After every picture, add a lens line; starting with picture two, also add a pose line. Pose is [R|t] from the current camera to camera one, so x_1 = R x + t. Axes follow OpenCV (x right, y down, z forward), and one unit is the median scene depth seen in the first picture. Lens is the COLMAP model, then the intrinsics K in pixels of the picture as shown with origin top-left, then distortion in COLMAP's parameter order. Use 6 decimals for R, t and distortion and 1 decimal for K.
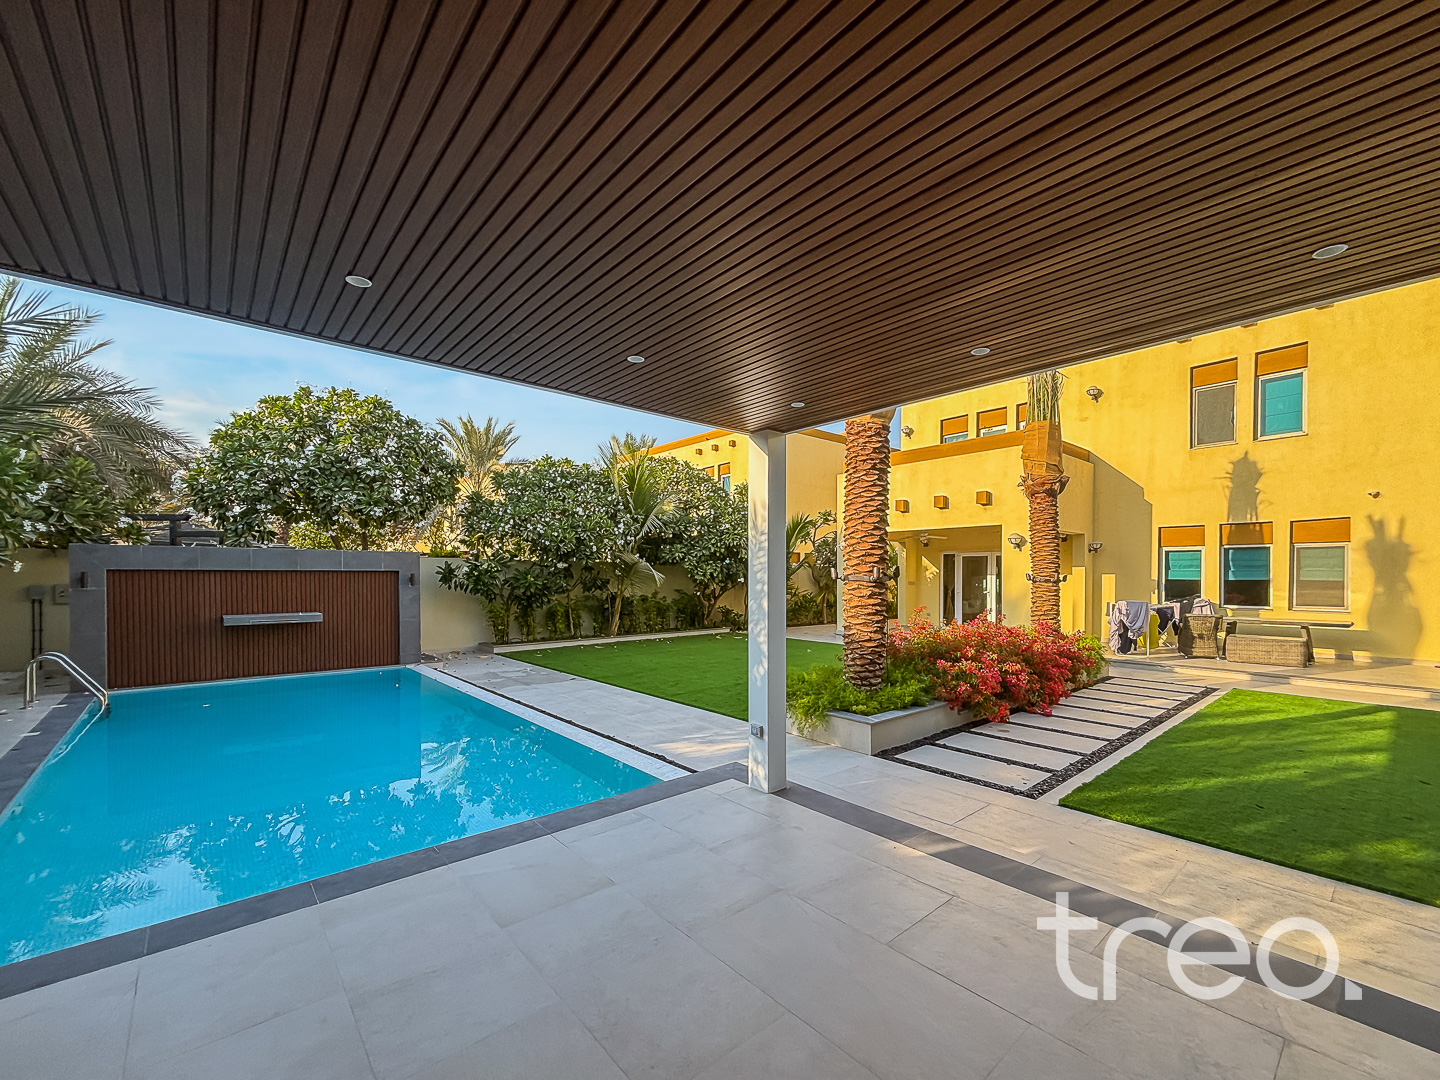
lens RADIAL K [[603.1, 0, 724.9], [0, 603.1, 571.9], [0, 0, 1]] dist [0.008705, -0.002717]
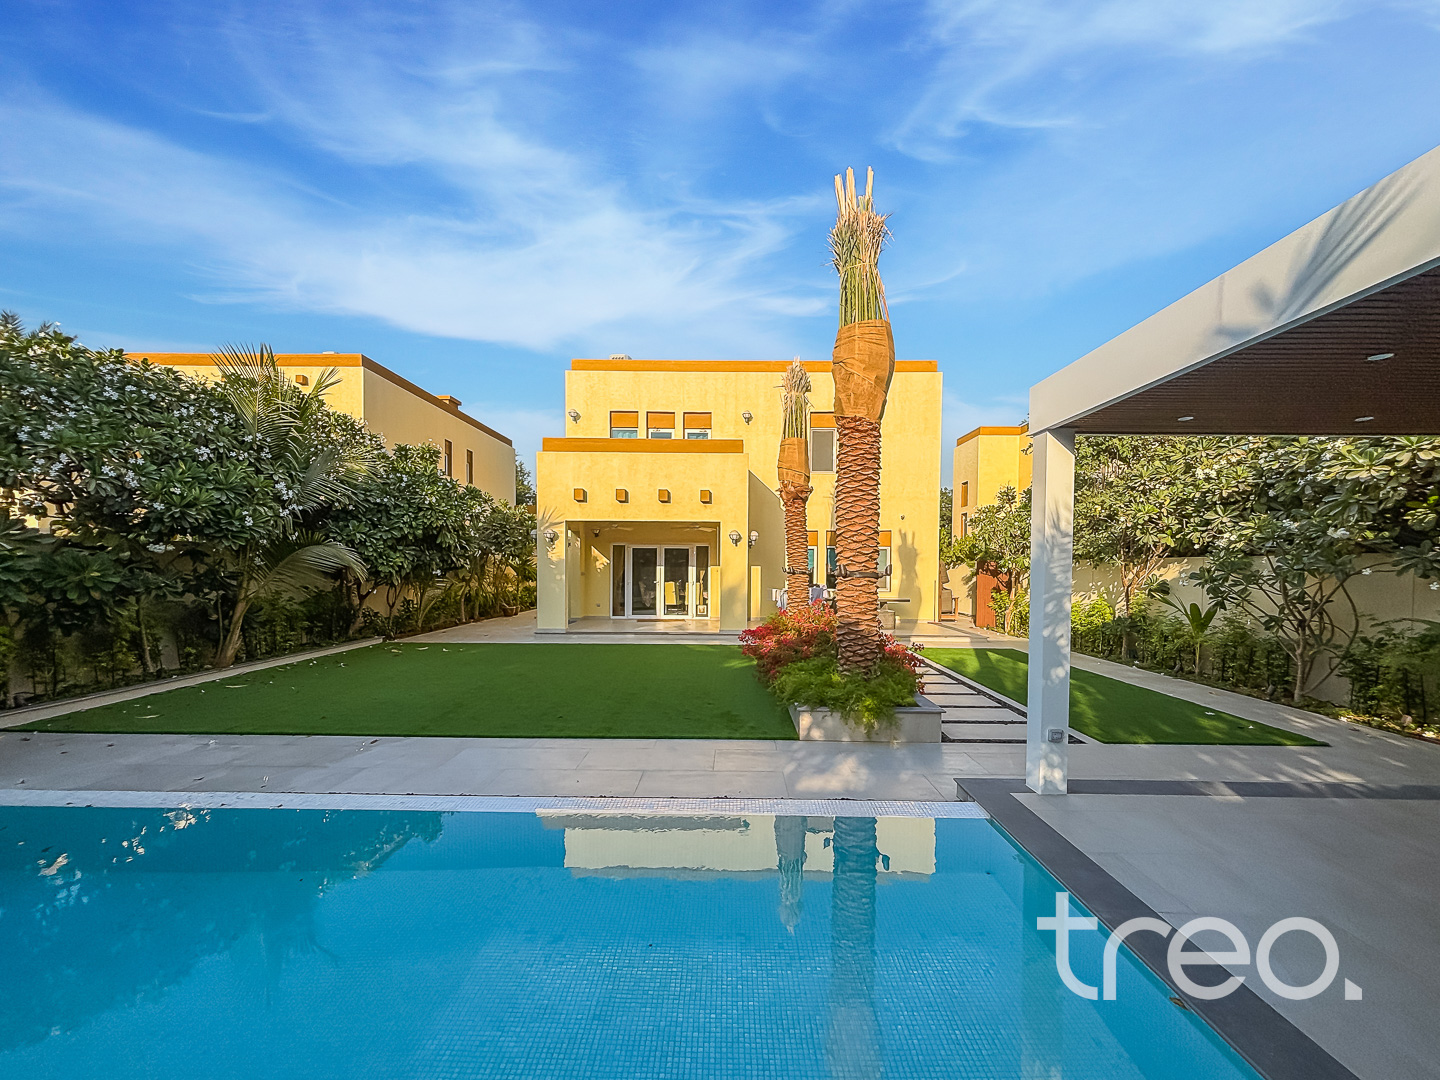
lens RADIAL K [[603.1, 0, 714.8], [0, 603.1, 561.1], [0, 0, 1]] dist [0.008705, -0.002717]
pose [[0.658372, 0.008311, 0.752647, -0.365198], [-0.011552, 0.999933, -0.000937, -0.004233], [-0.752604, -0.008078, 0.658423, 0.266120]]
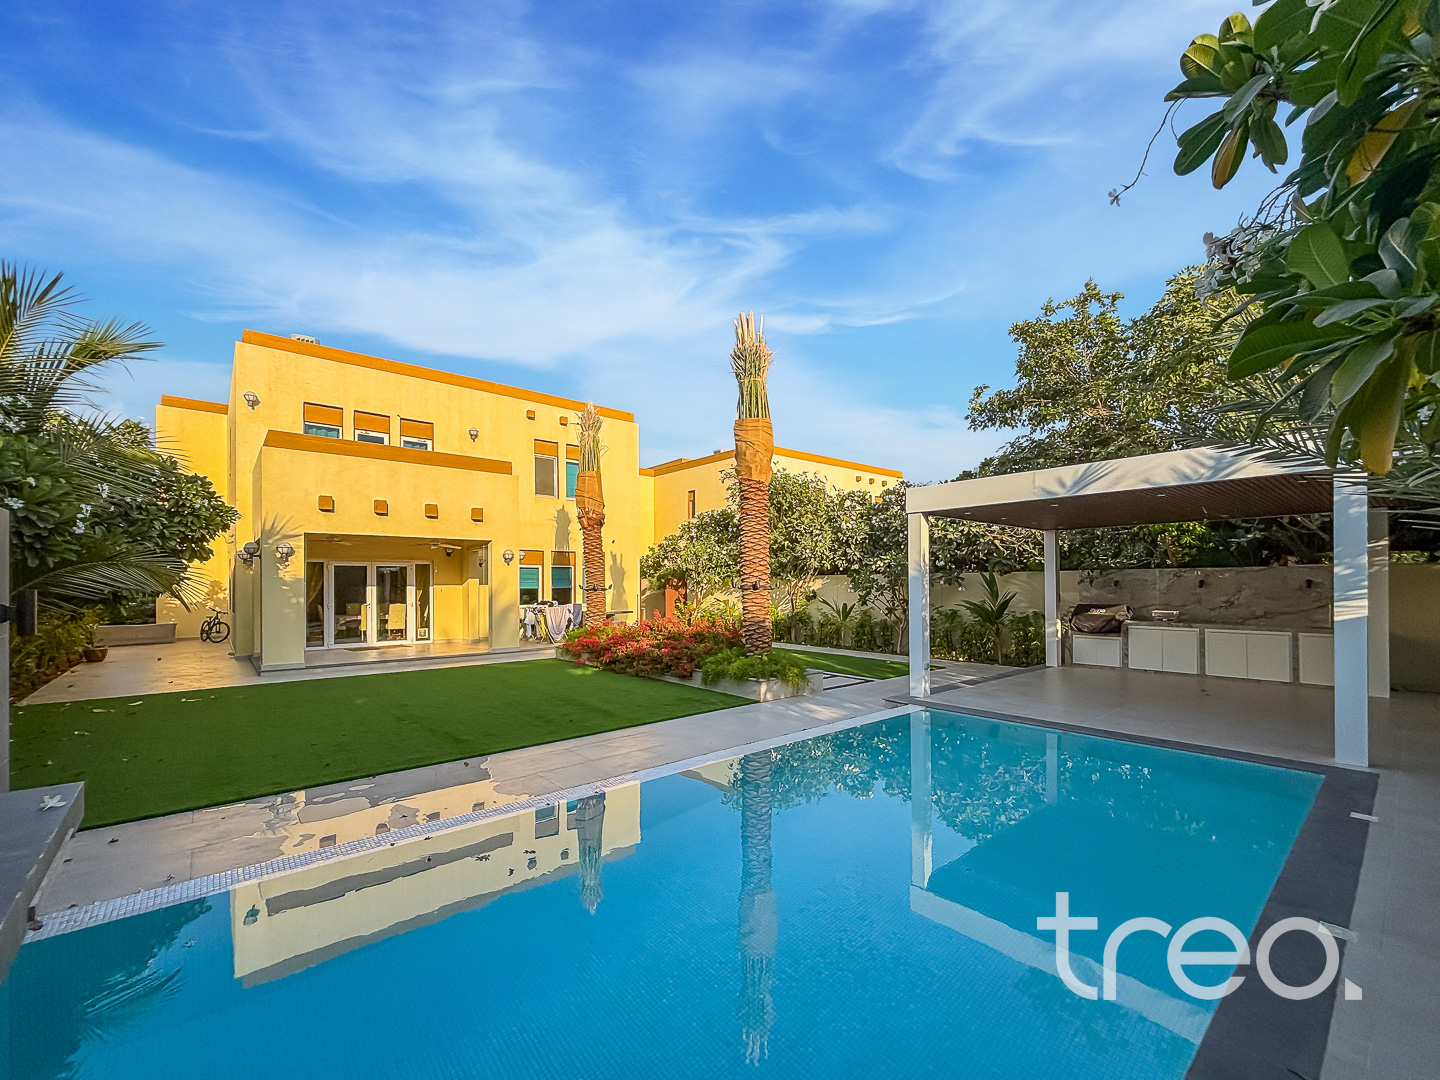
lens RADIAL K [[603.1, 0, 730.6], [0, 603.1, 555.7], [0, 0, 1]] dist [0.008705, -0.002717]
pose [[-0.019354, 0.044828, 0.998807, -0.633974], [-0.001417, 0.998992, -0.044864, -0.000890], [-0.999812, -0.002284, -0.019271, 0.553245]]
